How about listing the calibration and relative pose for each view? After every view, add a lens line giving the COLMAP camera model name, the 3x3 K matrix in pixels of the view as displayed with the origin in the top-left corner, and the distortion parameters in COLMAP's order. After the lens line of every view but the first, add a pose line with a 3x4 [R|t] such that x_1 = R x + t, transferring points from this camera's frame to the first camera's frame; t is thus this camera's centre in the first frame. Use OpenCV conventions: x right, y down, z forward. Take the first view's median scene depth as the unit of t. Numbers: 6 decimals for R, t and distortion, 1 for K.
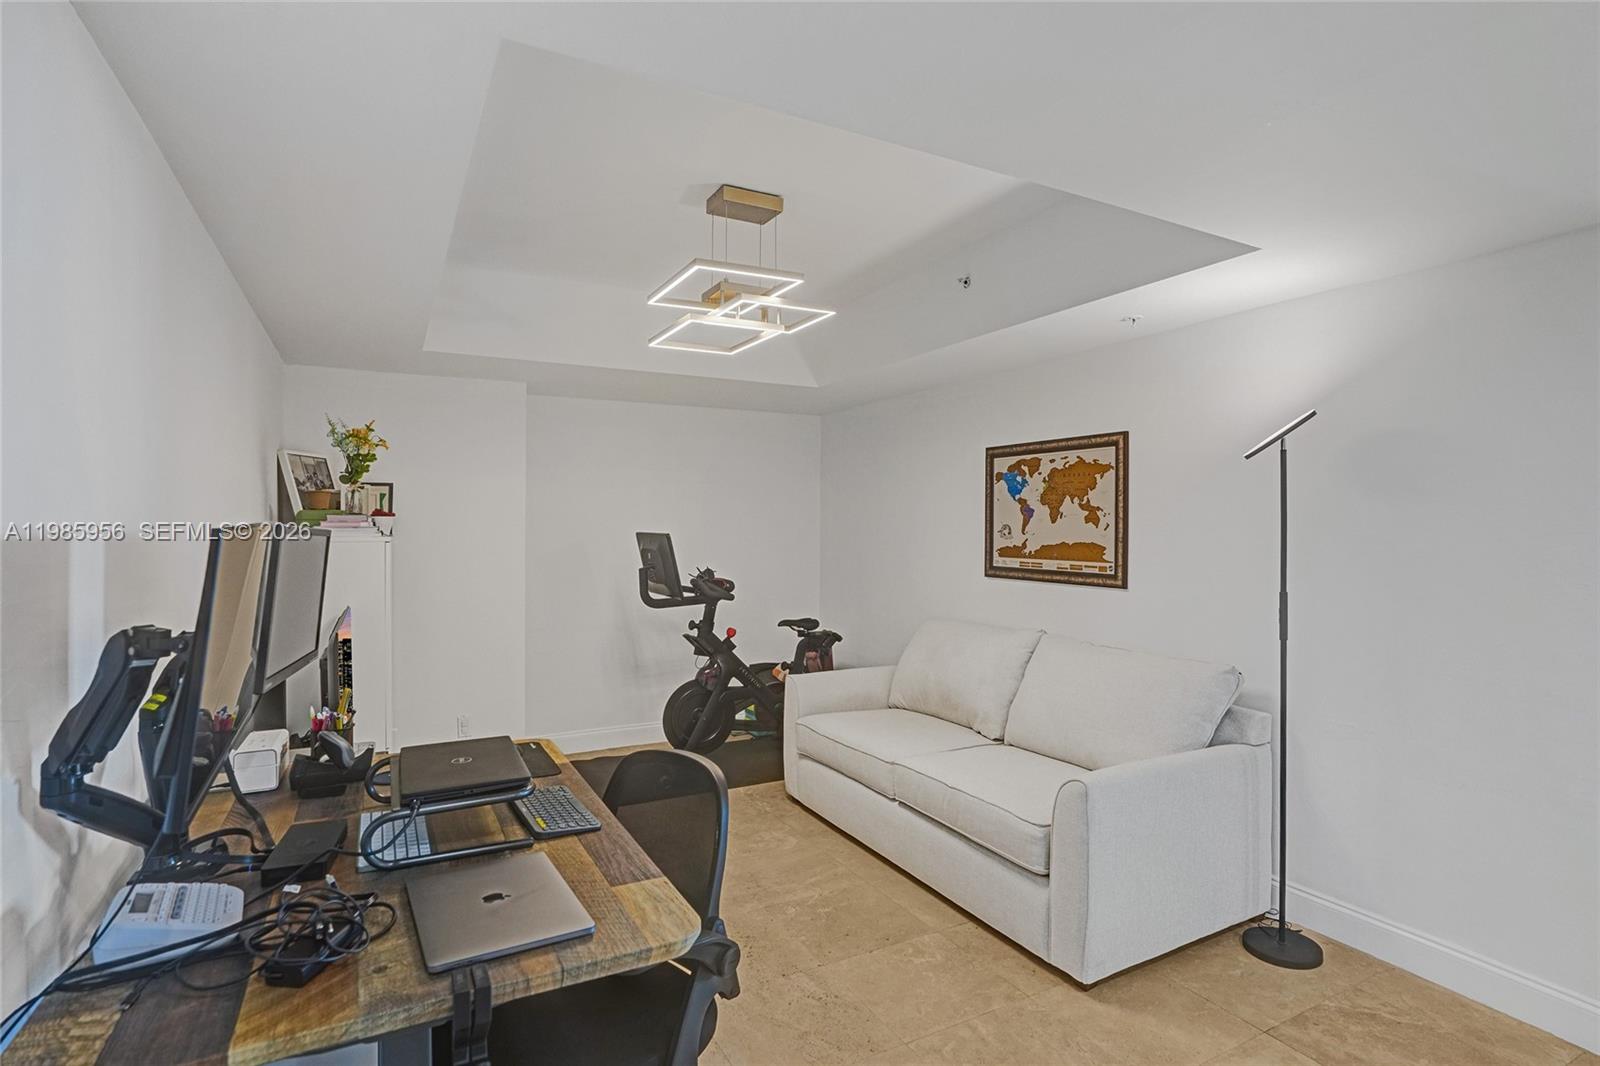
lens RADIAL K [[833.3, 0, 803.3], [0, 833.3, 526.3], [0, 0, 1]] dist [-0.000935, -0.000047]
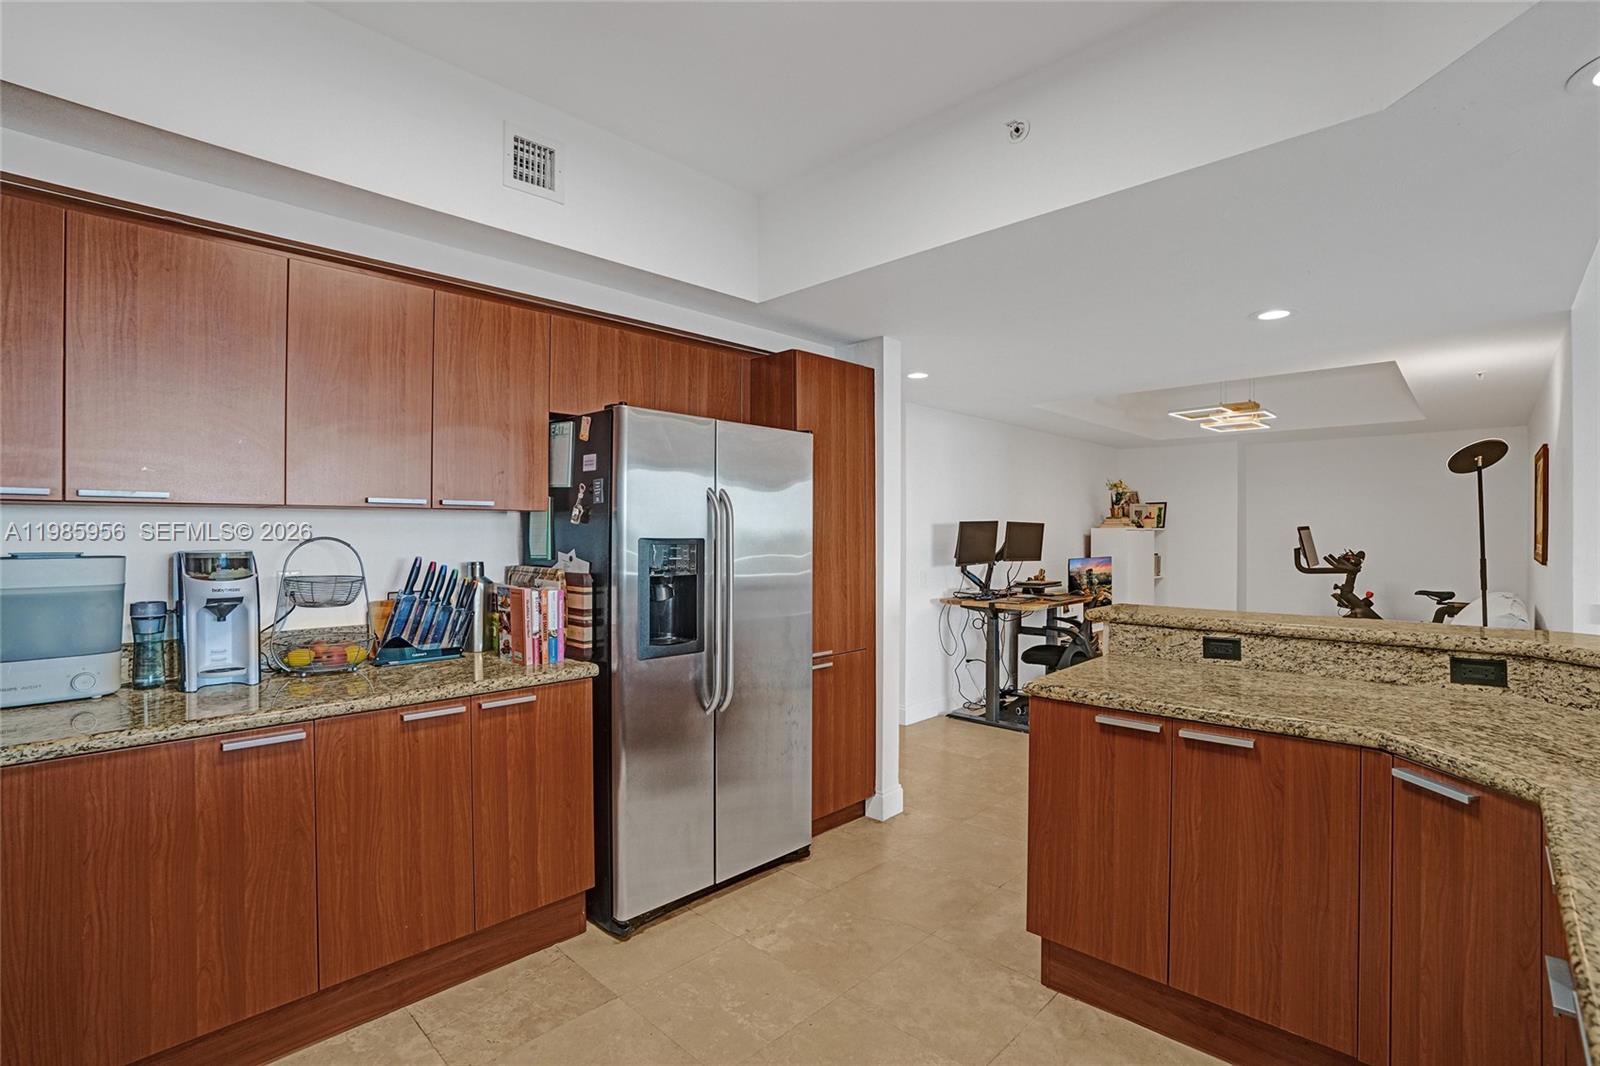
lens RADIAL K [[762.6, 0, 807.1], [0, 762.6, 530.5], [0, 0, 1]] dist [-0.054710, 0.020625]
pose [[0.318265, -0.000897, -0.948001, 0.857876], [-0.001071, 0.999999, -0.001305, 0.017796], [0.948001, 0.001431, 0.318263, -0.359790]]
